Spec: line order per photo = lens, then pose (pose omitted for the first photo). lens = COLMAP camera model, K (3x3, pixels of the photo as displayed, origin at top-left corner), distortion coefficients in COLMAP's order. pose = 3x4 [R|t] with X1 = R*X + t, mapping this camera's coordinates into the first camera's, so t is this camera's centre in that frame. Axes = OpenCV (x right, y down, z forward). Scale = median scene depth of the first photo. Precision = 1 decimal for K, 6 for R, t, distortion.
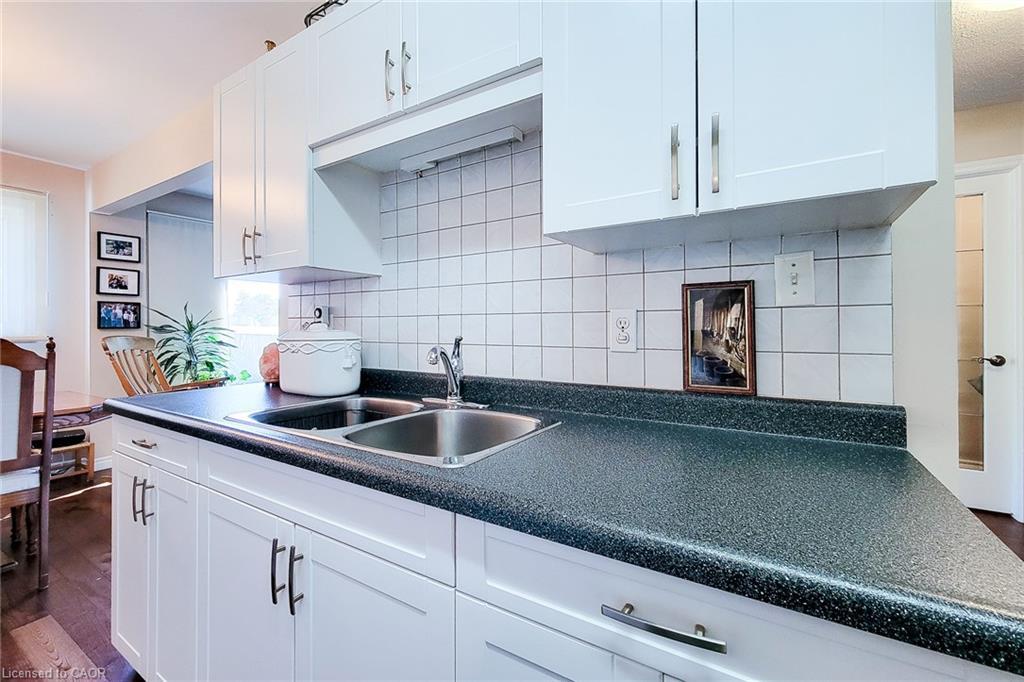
lens RADIAL K [[434.5, 0, 512.4], [0, 434.5, 327.6], [0, 0, 1]] dist [-0.010216, 0.007272]
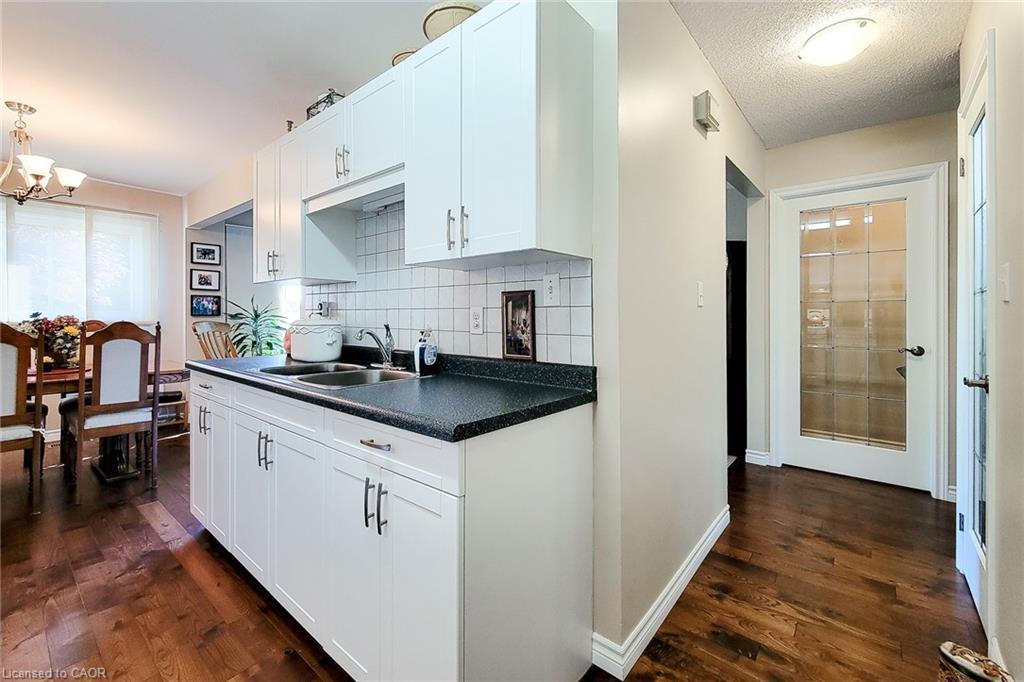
lens RADIAL K [[433.2, 0, 511.3], [0, 433.2, 319.4], [0, 0, 1]] dist [0.001456, 0.000038]
pose [[0.990133, 0.008225, -0.139892, 0.348721], [-0.007300, 0.999948, 0.007127, -0.005385], [0.139943, -0.006035, 0.990141, -0.309005]]
